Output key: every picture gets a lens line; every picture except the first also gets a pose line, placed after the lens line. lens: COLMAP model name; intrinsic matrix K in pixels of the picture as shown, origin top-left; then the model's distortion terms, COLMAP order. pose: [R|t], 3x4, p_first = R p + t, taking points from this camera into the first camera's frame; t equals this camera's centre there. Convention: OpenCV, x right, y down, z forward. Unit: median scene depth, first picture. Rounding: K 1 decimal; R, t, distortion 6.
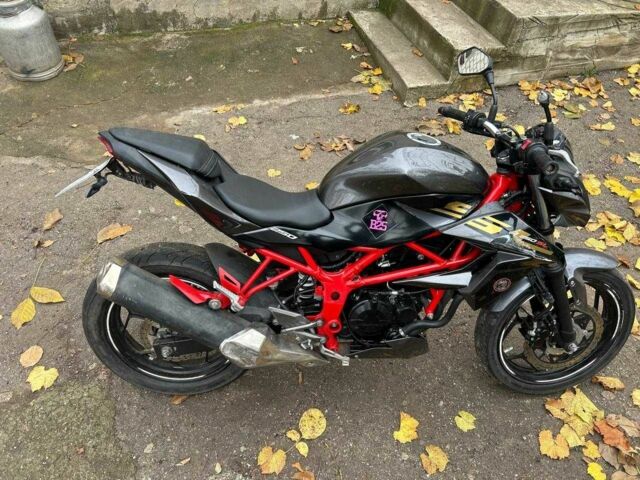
lens RADIAL K [[489.1, 0, 318.0], [0, 489.1, 243.7], [0, 0, 1]] dist [0.012403, -0.002063]
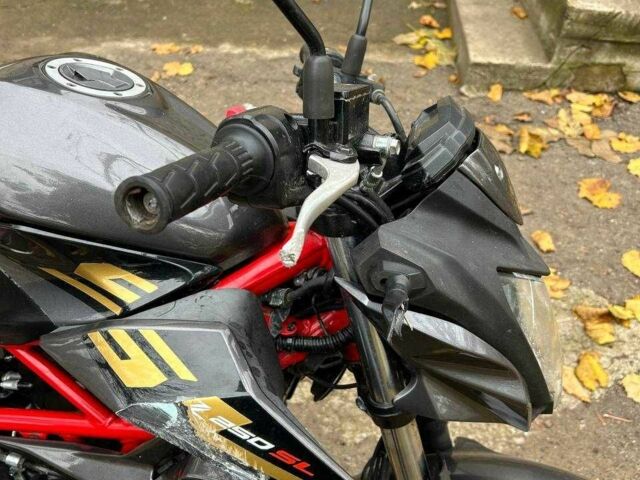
lens RADIAL K [[663.3, 0, 320.0], [0, 663.3, 240.0], [0, 0, 1]] dist [0.009886, 0.001757]
pose [[0.954073, 0.216359, -0.207204, 0.317737], [-0.229482, 0.972438, -0.041250, -0.072300], [0.192569, 0.086905, 0.977428, 0.351917]]
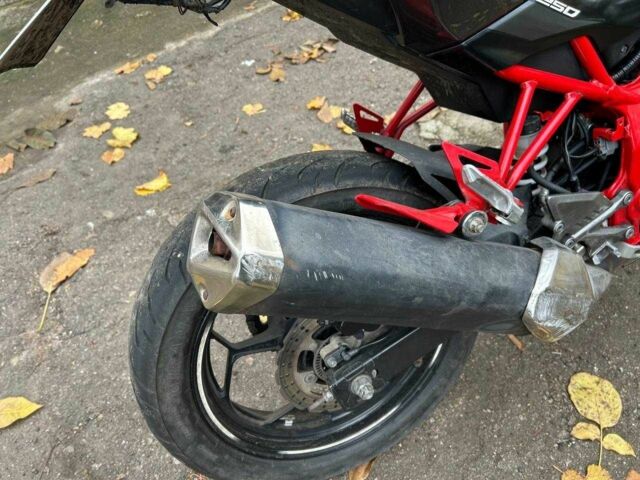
lens RADIAL K [[489.1, 0, 318.0], [0, 489.1, 243.7], [0, 0, 1]] dist [0.012403, -0.002063]
pose [[0.901645, -0.385019, 0.196969, -0.274109], [0.384813, 0.922088, 0.040902, 0.046240], [-0.197371, 0.038917, 0.979556, 0.402360]]
